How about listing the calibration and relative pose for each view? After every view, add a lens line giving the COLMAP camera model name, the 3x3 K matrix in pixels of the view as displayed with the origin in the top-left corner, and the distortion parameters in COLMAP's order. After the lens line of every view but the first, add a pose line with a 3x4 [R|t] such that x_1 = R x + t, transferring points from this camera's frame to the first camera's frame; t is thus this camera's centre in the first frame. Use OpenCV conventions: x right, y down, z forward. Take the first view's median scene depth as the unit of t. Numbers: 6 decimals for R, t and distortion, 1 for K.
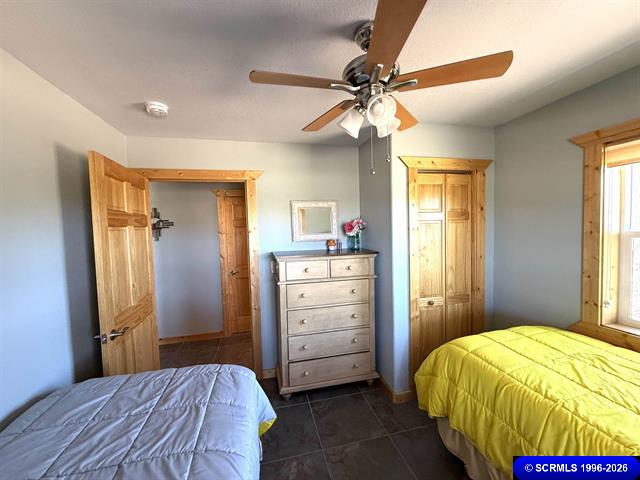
lens RADIAL K [[254.7, 0, 317.8], [0, 254.7, 238.9], [0, 0, 1]] dist [0.000195, -0.000016]
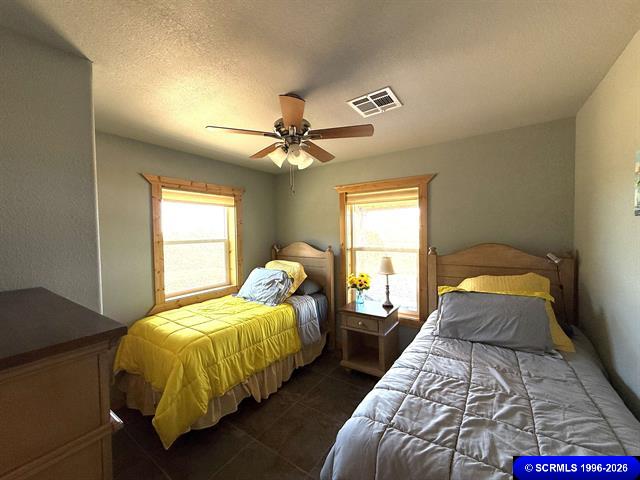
lens RADIAL K [[254.7, 0, 317.8], [0, 254.7, 238.9], [0, 0, 1]] dist [0.000195, -0.000016]
pose [[-0.668190, 0.025186, 0.743564, -0.696817], [0.076606, 0.996444, 0.035090, -0.024886], [-0.740036, 0.080408, -0.667743, 1.377109]]
